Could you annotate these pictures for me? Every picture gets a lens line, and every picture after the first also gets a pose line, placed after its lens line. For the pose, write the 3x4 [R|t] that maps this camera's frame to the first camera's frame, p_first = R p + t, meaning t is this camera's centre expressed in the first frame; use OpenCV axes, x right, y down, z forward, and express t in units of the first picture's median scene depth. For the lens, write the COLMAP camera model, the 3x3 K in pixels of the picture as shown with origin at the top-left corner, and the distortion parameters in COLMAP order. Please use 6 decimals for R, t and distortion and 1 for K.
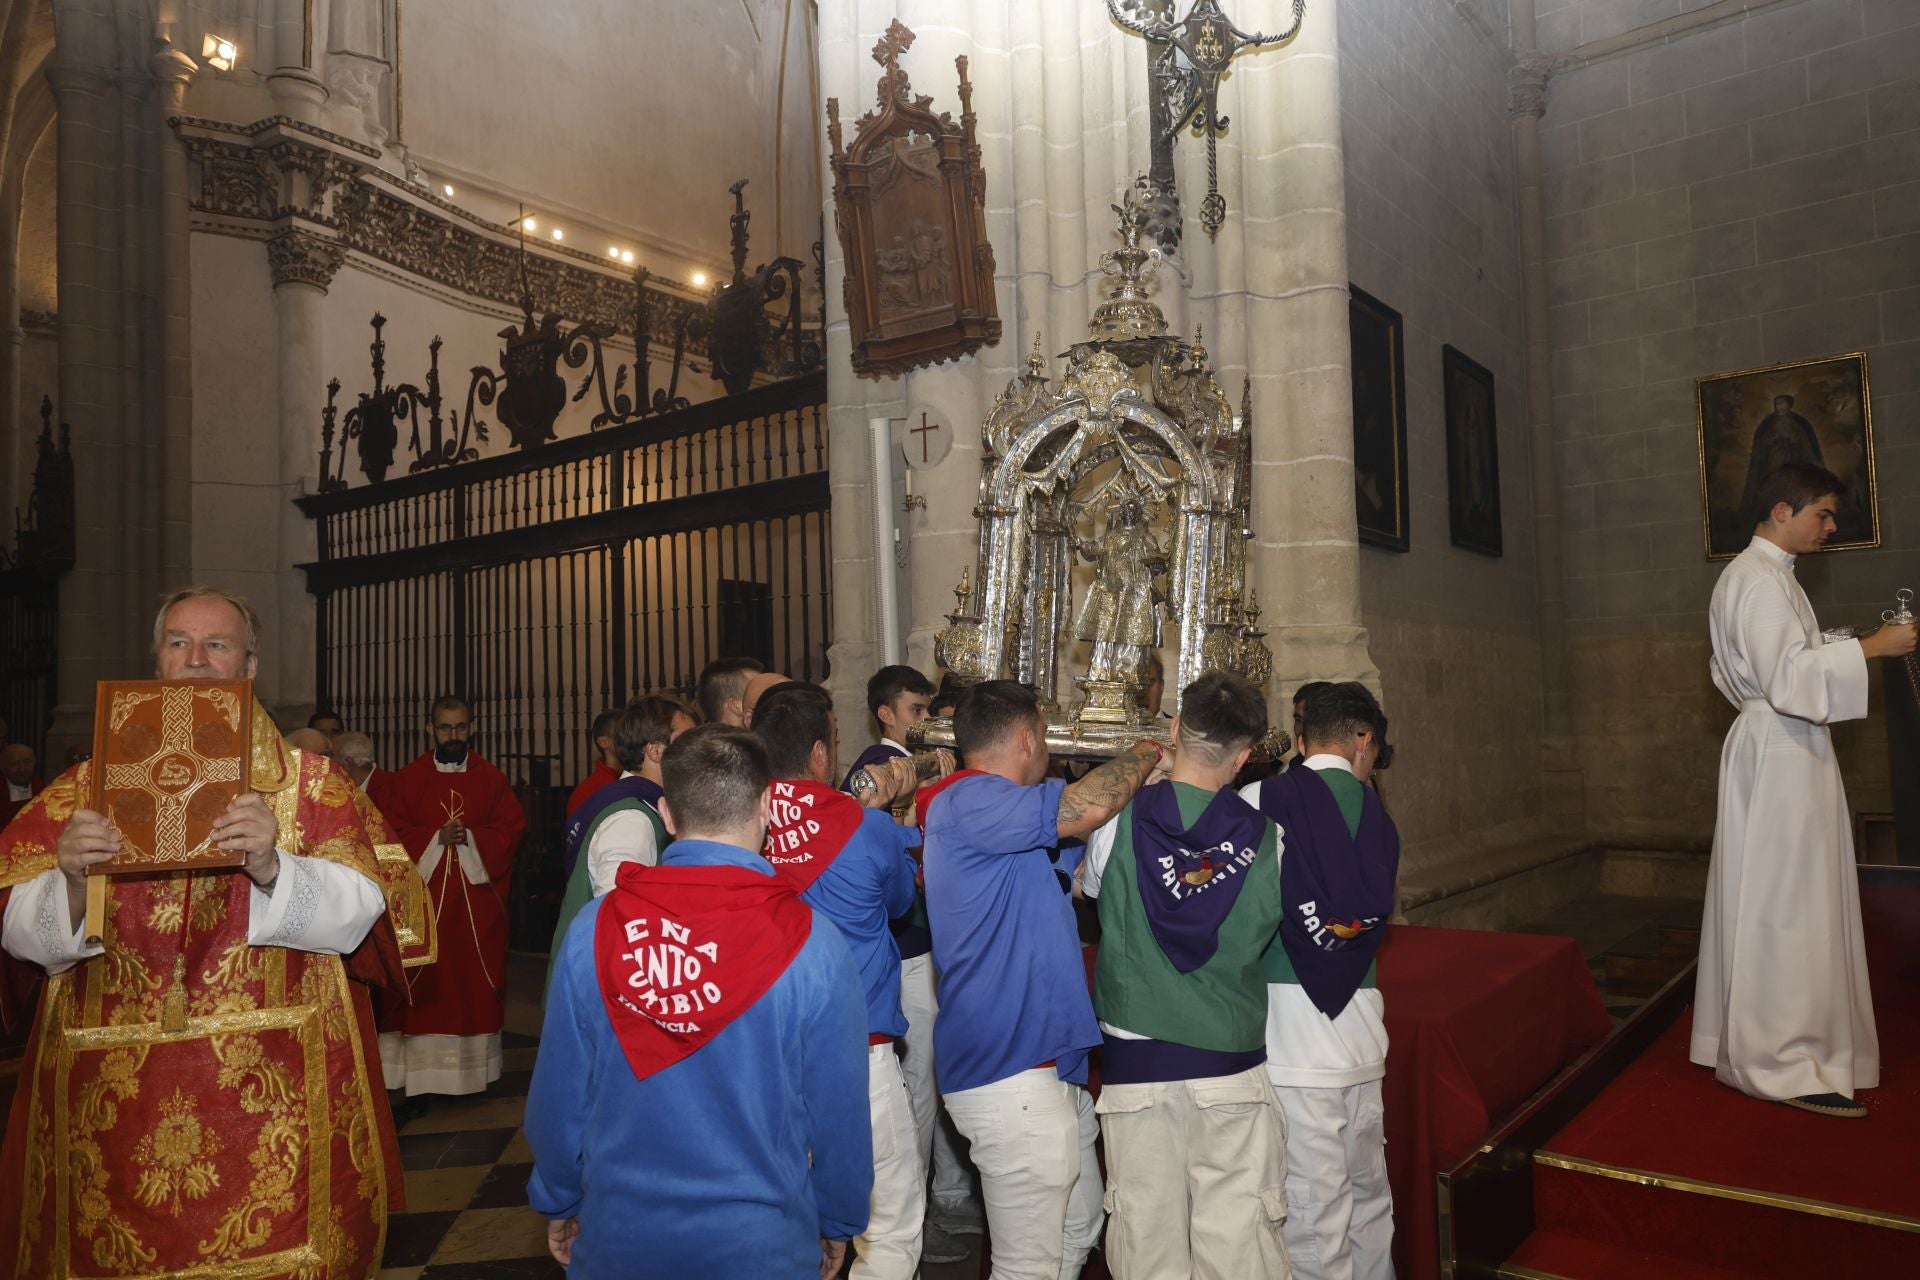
lens RADIAL K [[1371.6, 0, 960.0], [0, 1371.6, 640.0], [0, 0, 1]] dist [0.015388, 0.004303]
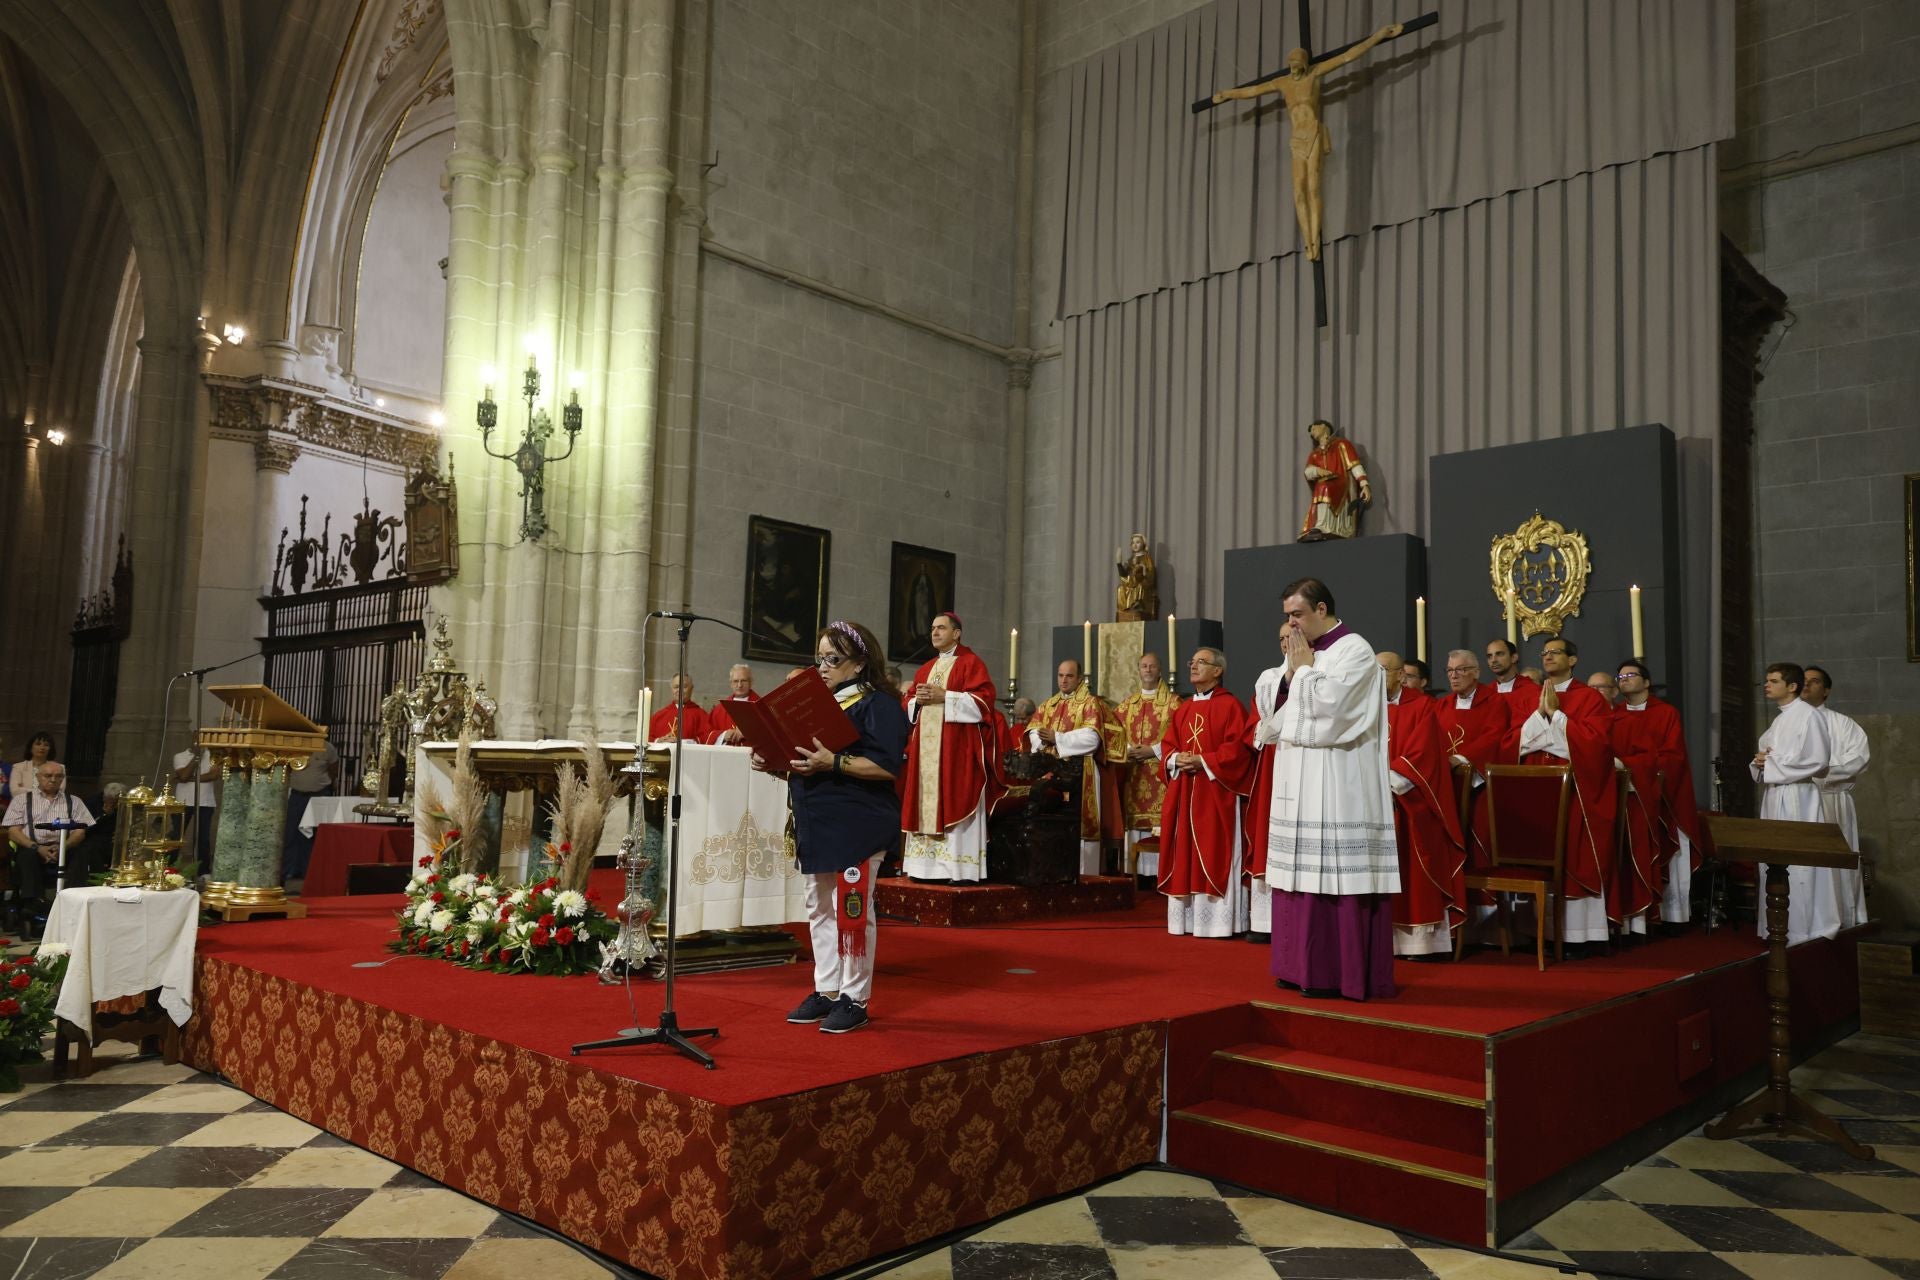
lens RADIAL K [[1365.0, 0, 969.8], [0, 1365.0, 642.6], [0, 0, 1]] dist [0.019597, -0.002034]
pose [[0.994246, 0.047075, -0.096219, 0.551337], [-0.050049, 0.998333, -0.028732, -0.044438], [0.094706, 0.033382, 0.994945, -0.587809]]
